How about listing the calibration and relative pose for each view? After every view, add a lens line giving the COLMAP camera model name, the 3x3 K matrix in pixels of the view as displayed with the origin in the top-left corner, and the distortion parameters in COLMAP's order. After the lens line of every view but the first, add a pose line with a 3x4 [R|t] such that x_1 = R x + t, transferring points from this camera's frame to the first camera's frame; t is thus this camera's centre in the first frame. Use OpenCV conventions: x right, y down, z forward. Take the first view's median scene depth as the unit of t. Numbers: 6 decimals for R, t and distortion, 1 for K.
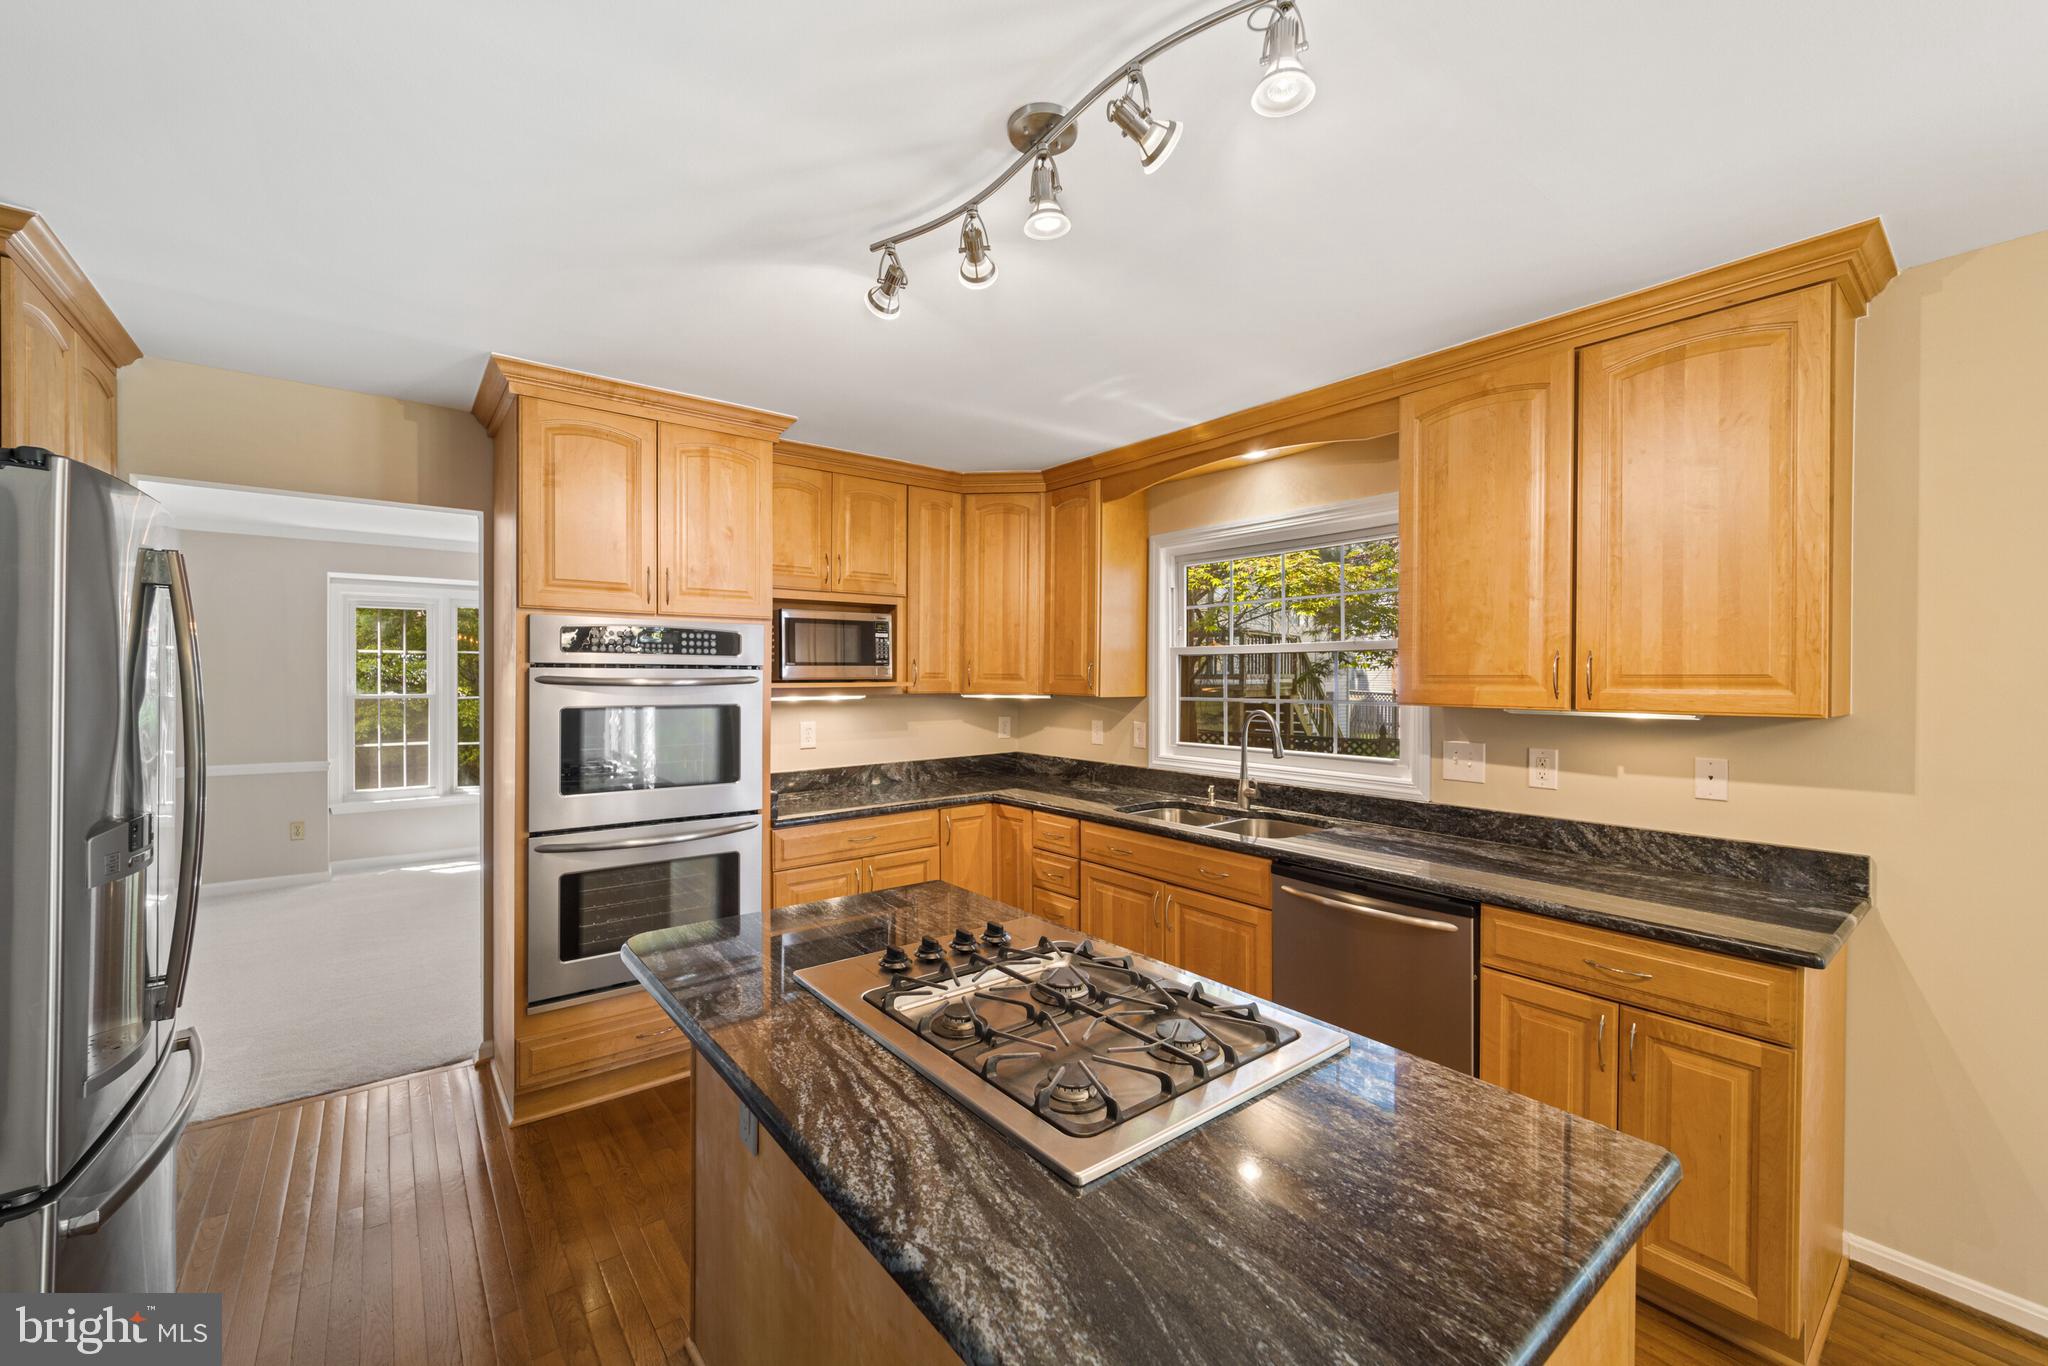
lens RADIAL K [[819.4, 0, 1027.3], [0, 819.4, 680.8], [0, 0, 1]] dist [0.002833, -0.000337]
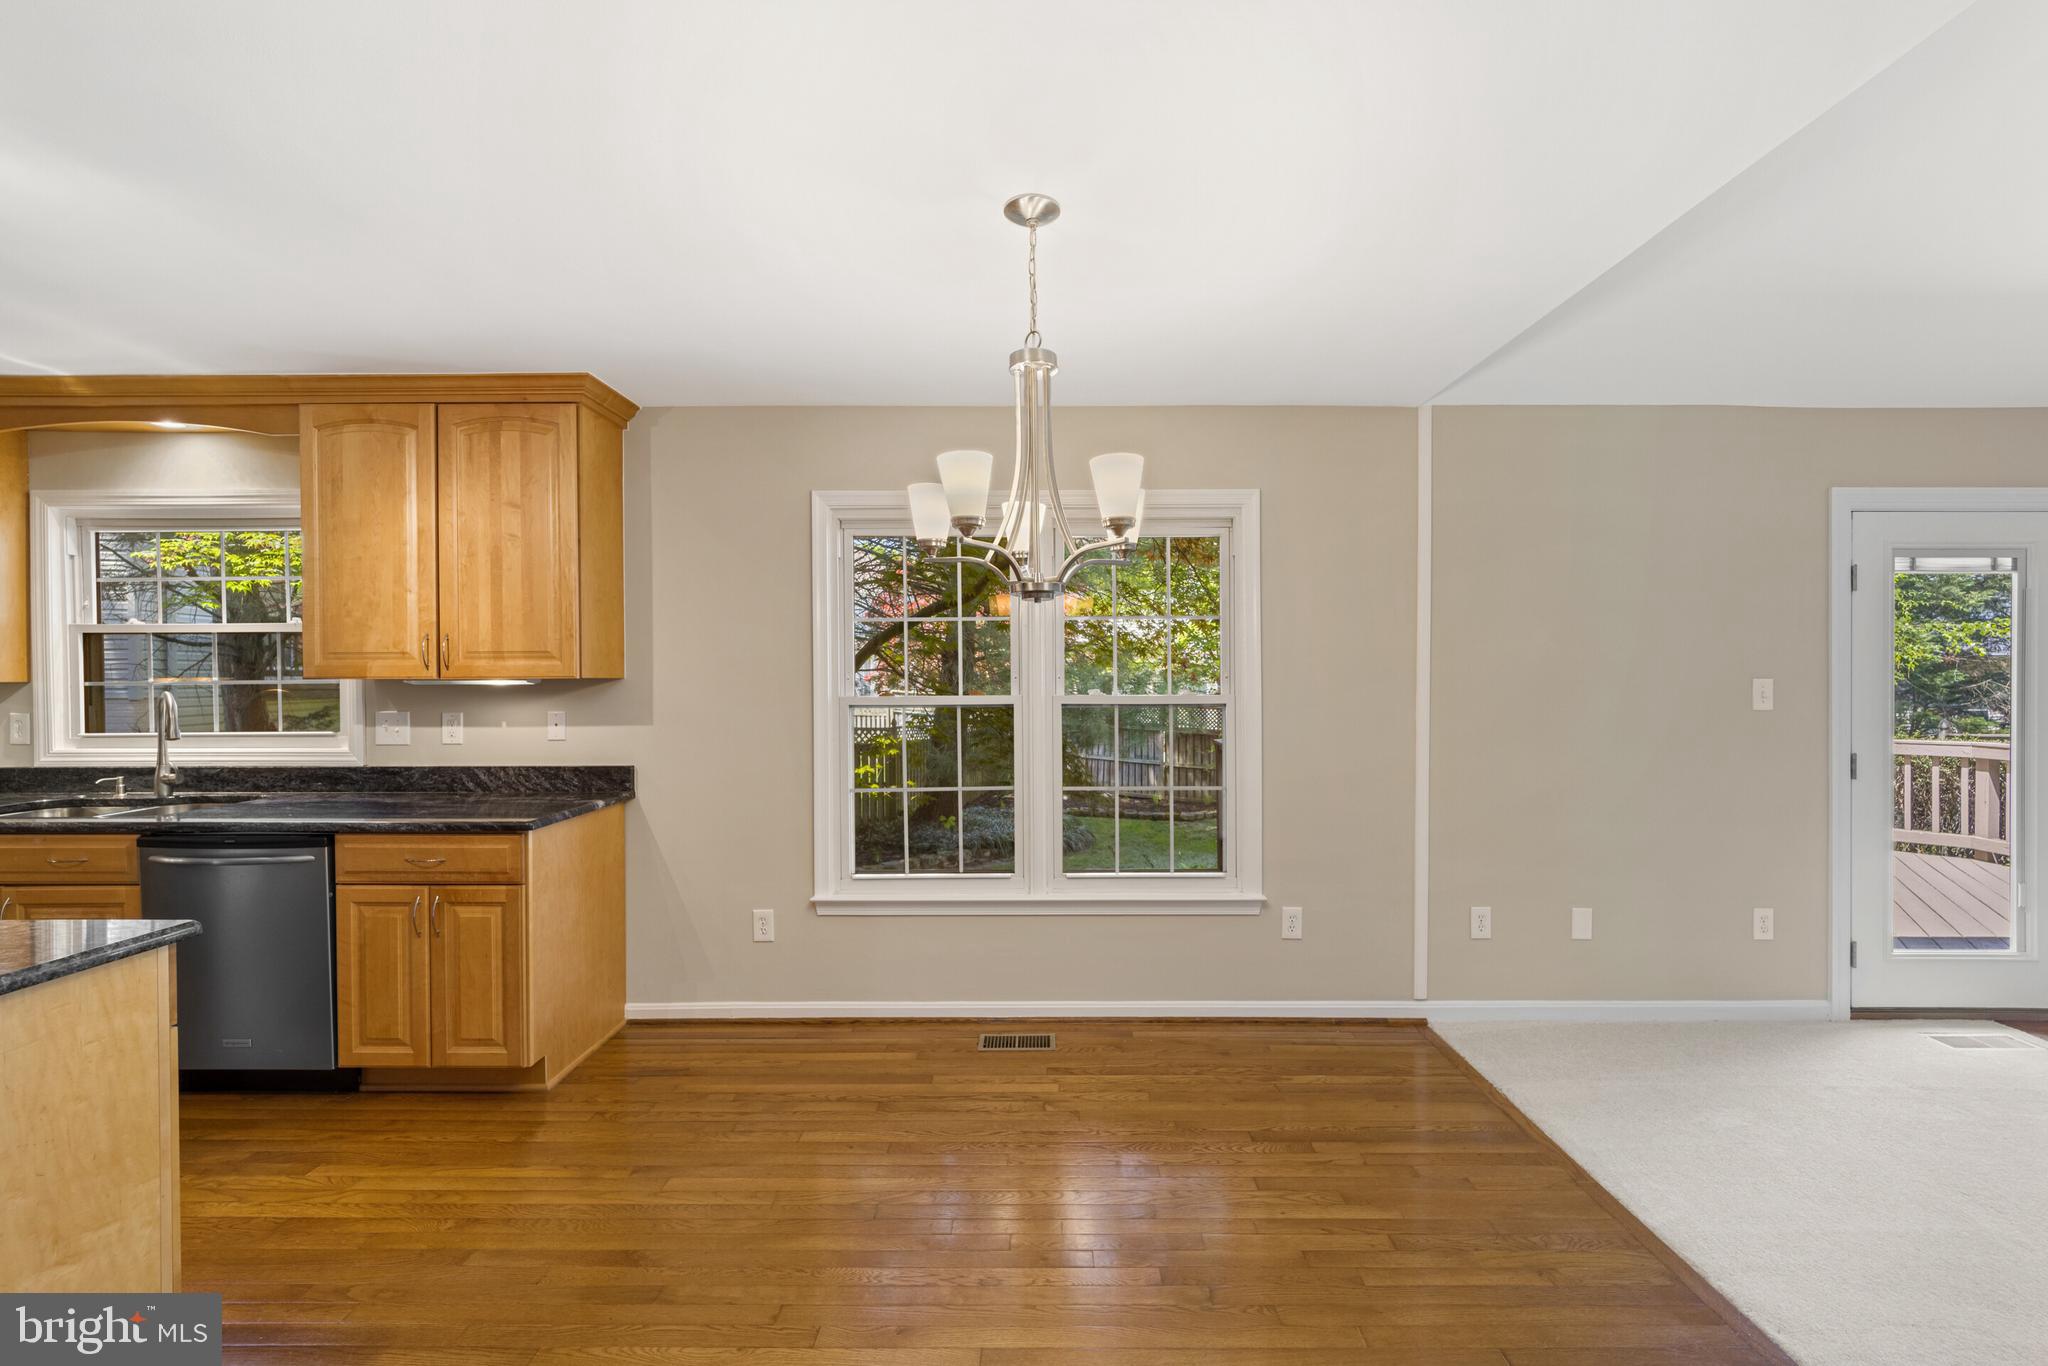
lens RADIAL K [[819.4, 0, 1031.8], [0, 819.4, 683.7], [0, 0, 1]] dist [0.002833, -0.000337]
pose [[0.630362, -0.010792, 0.776227, 0.207596], [0.009384, 0.999936, 0.006282, 0.037938], [-0.776245, 0.003324, 0.630423, -0.482793]]
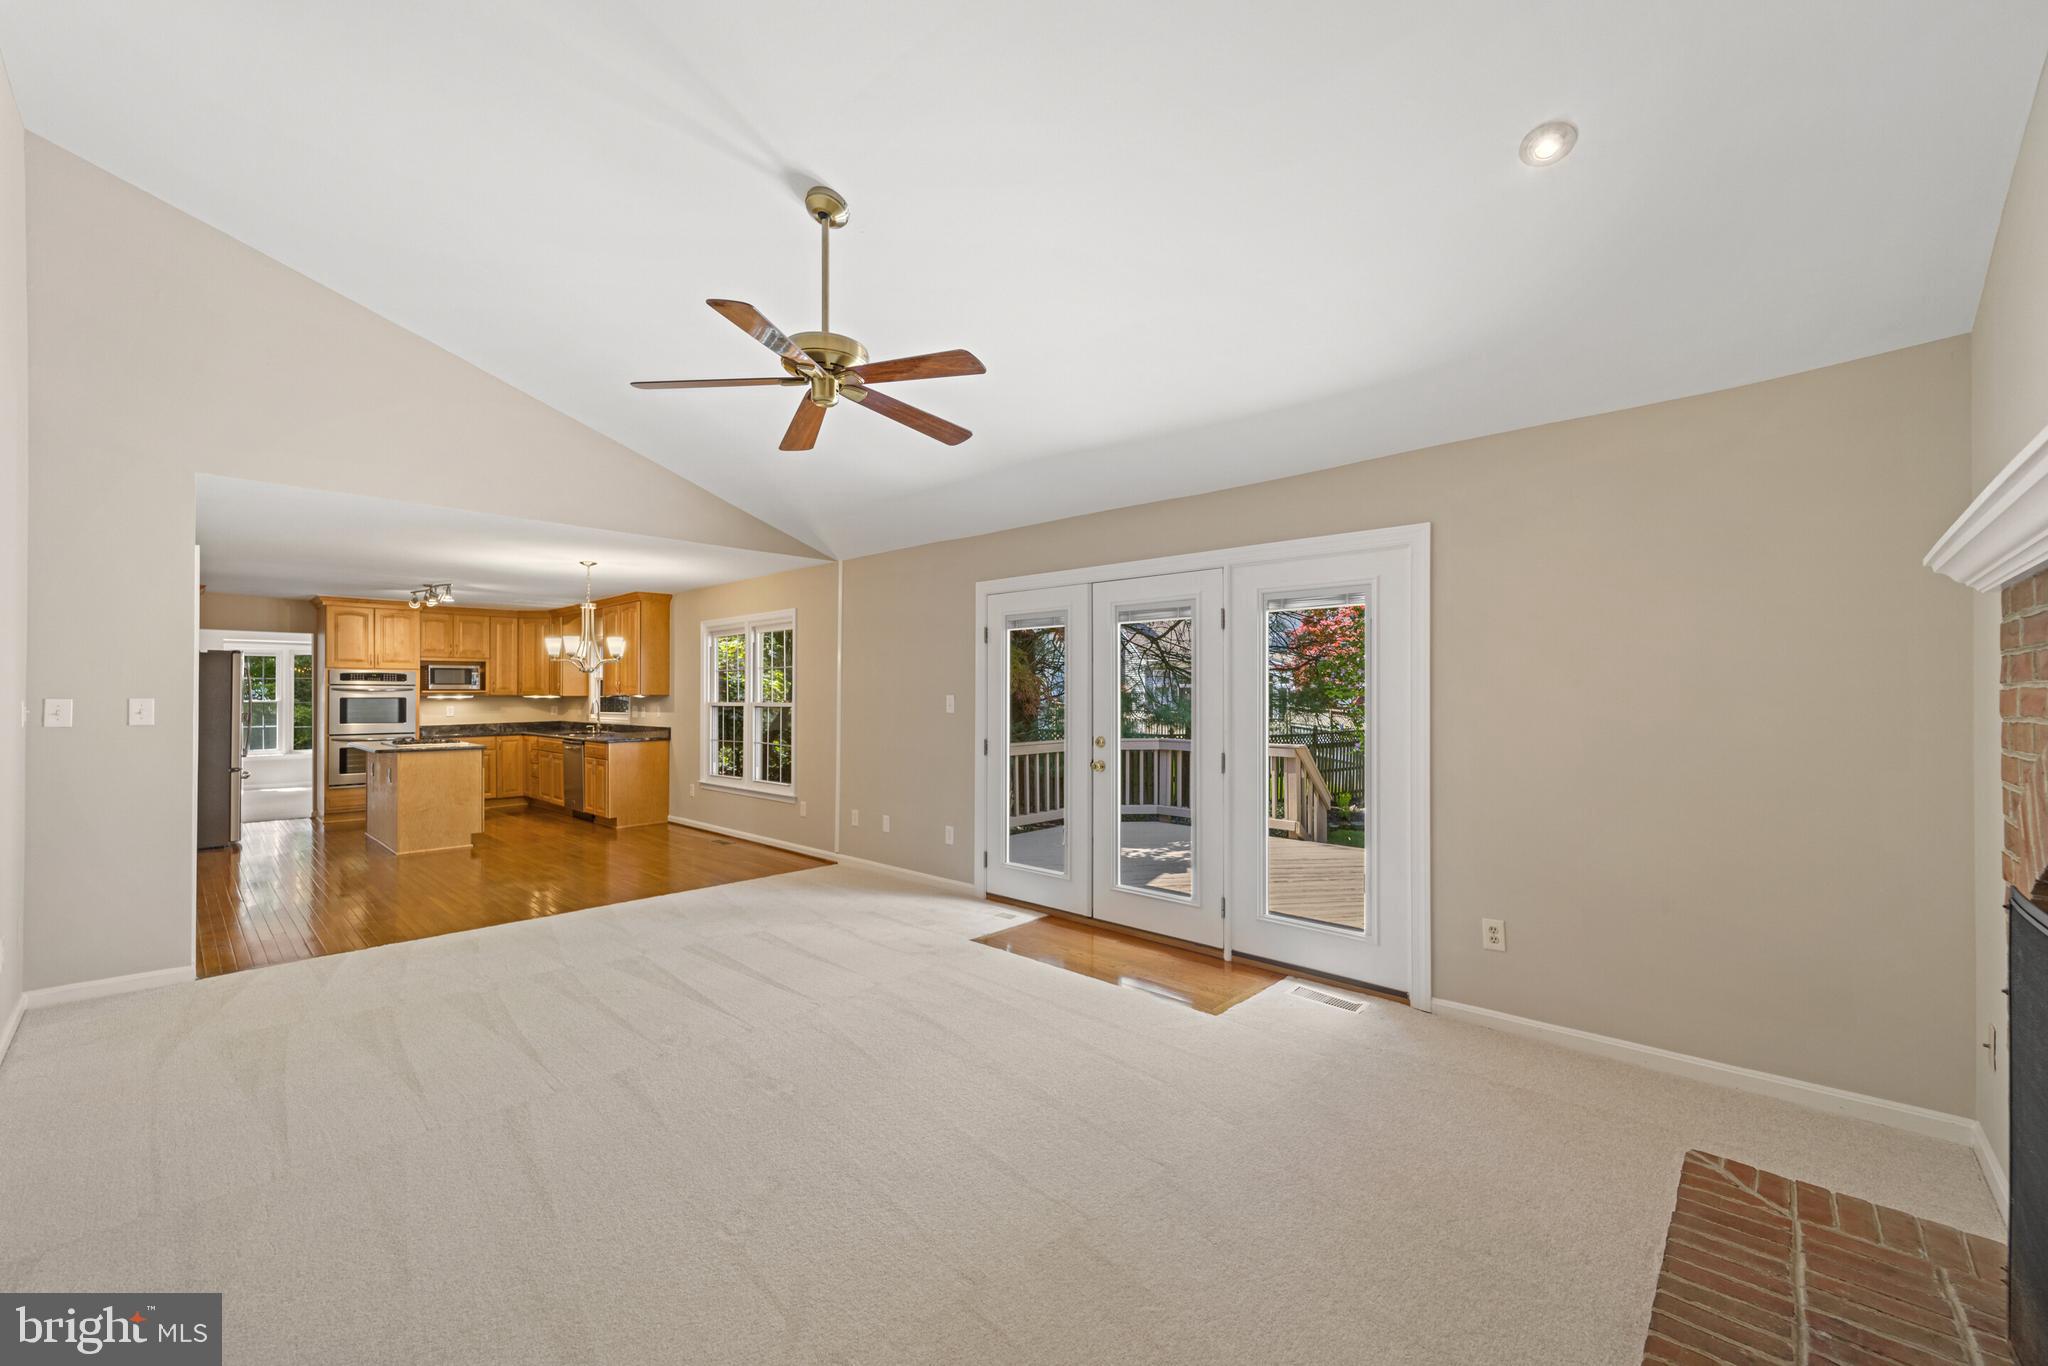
lens RADIAL K [[819.4, 0, 1027.6], [0, 819.4, 695.3], [0, 0, 1]] dist [0.002833, -0.000337]
pose [[0.990455, -0.004973, 0.137745, 1.786771], [0.005995, 0.999958, -0.007004, 0.066172], [-0.137704, 0.007762, 0.990443, -2.760055]]
